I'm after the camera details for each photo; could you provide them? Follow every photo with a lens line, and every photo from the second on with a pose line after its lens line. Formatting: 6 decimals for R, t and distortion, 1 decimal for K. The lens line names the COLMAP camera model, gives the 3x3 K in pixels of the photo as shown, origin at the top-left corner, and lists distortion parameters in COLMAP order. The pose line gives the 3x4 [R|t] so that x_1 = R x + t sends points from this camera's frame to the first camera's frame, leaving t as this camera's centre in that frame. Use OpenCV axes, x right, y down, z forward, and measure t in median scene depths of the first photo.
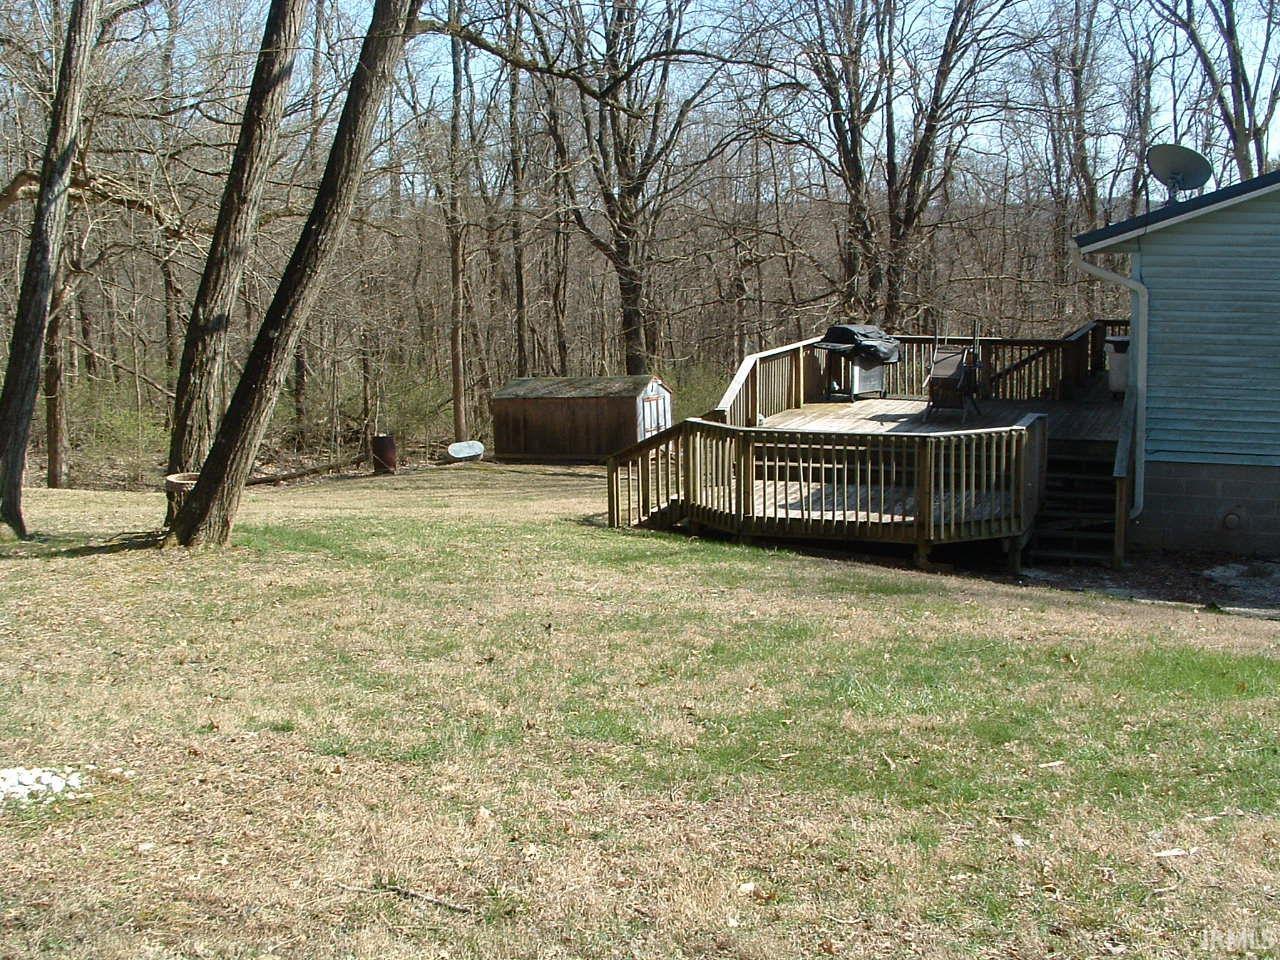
lens RADIAL K [[1475.1, 0, 641.0], [0, 1475.1, 552.3], [0, 0, 1]] dist [-0.269758, 0.248095]
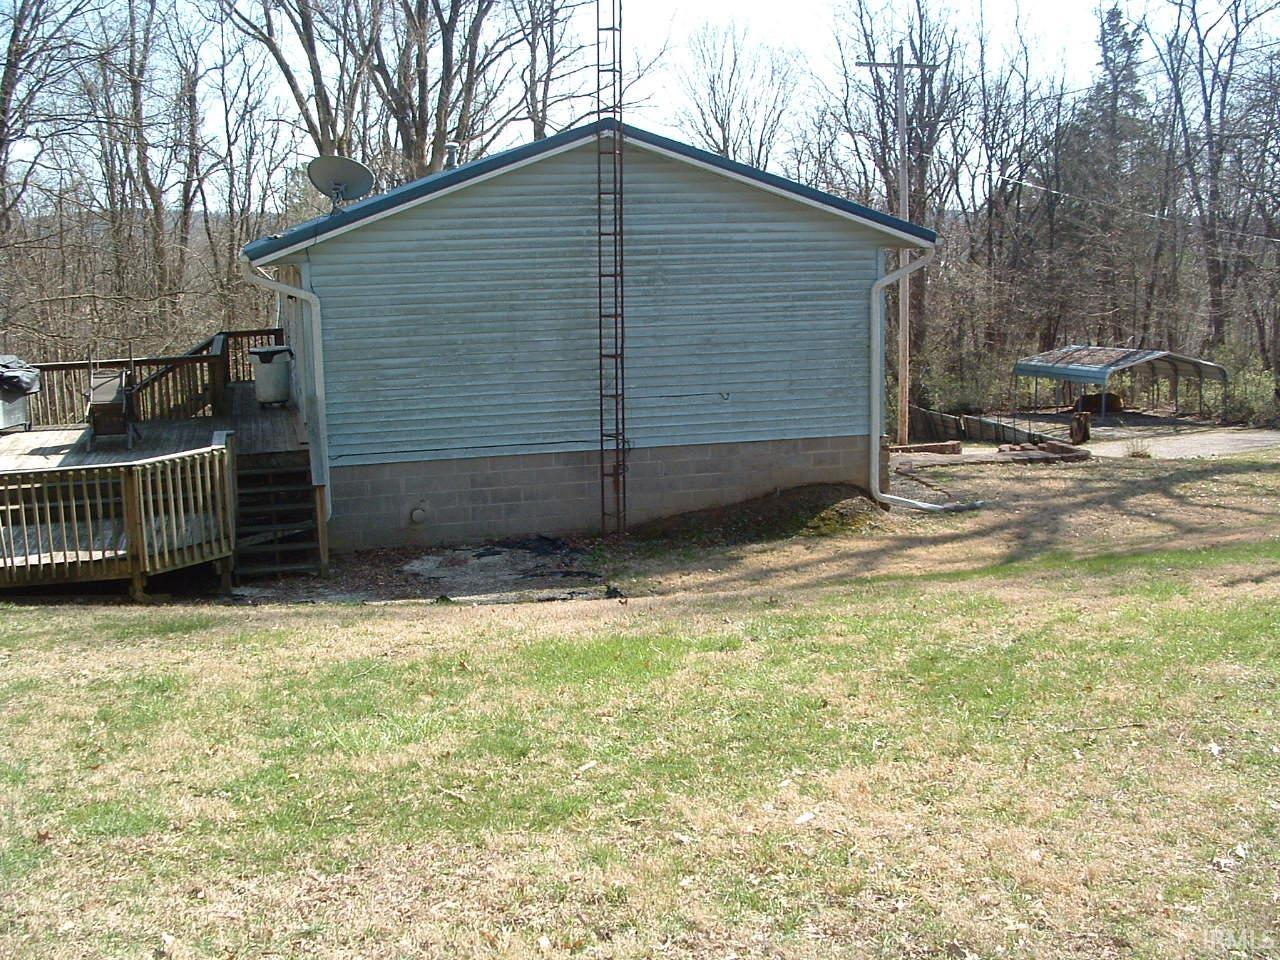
lens RADIAL K [[1475.1, 0, 641.0], [0, 1475.1, 552.3], [0, 0, 1]] dist [-0.269758, 0.248095]
pose [[0.797266, -0.119981, 0.591584, -0.093435], [0.124475, 0.991662, 0.033370, -0.011187], [-0.590655, 0.047033, 0.805553, 0.040435]]
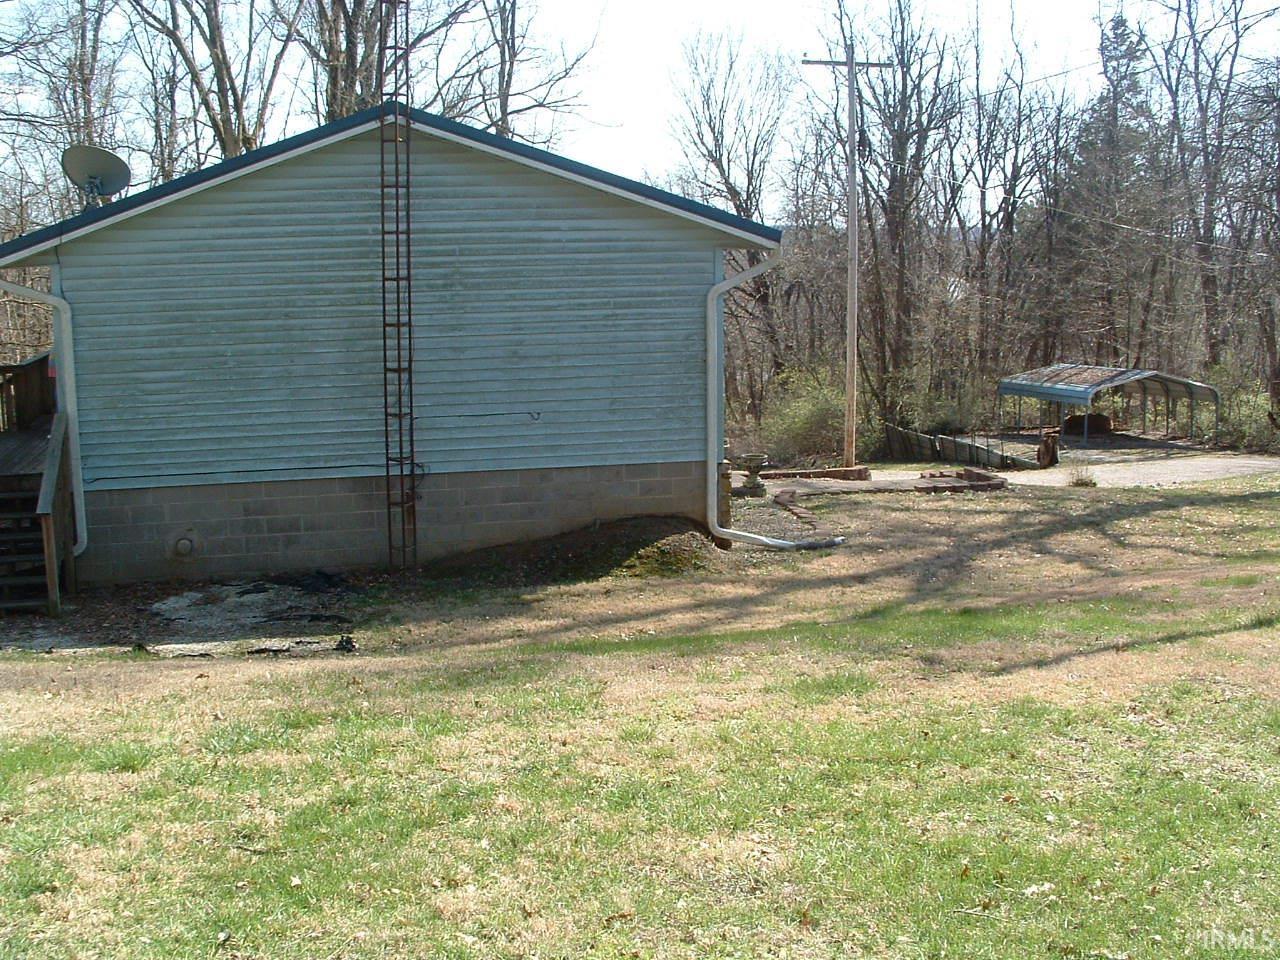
lens RADIAL K [[1475.1, 0, 641.0], [0, 1475.1, 552.3], [0, 0, 1]] dist [-0.269758, 0.248095]
pose [[0.811561, -0.101539, 0.575377, 0.117288], [0.108714, 0.993829, 0.022046, -0.006545], [-0.574065, 0.044660, 0.817591, 0.052539]]
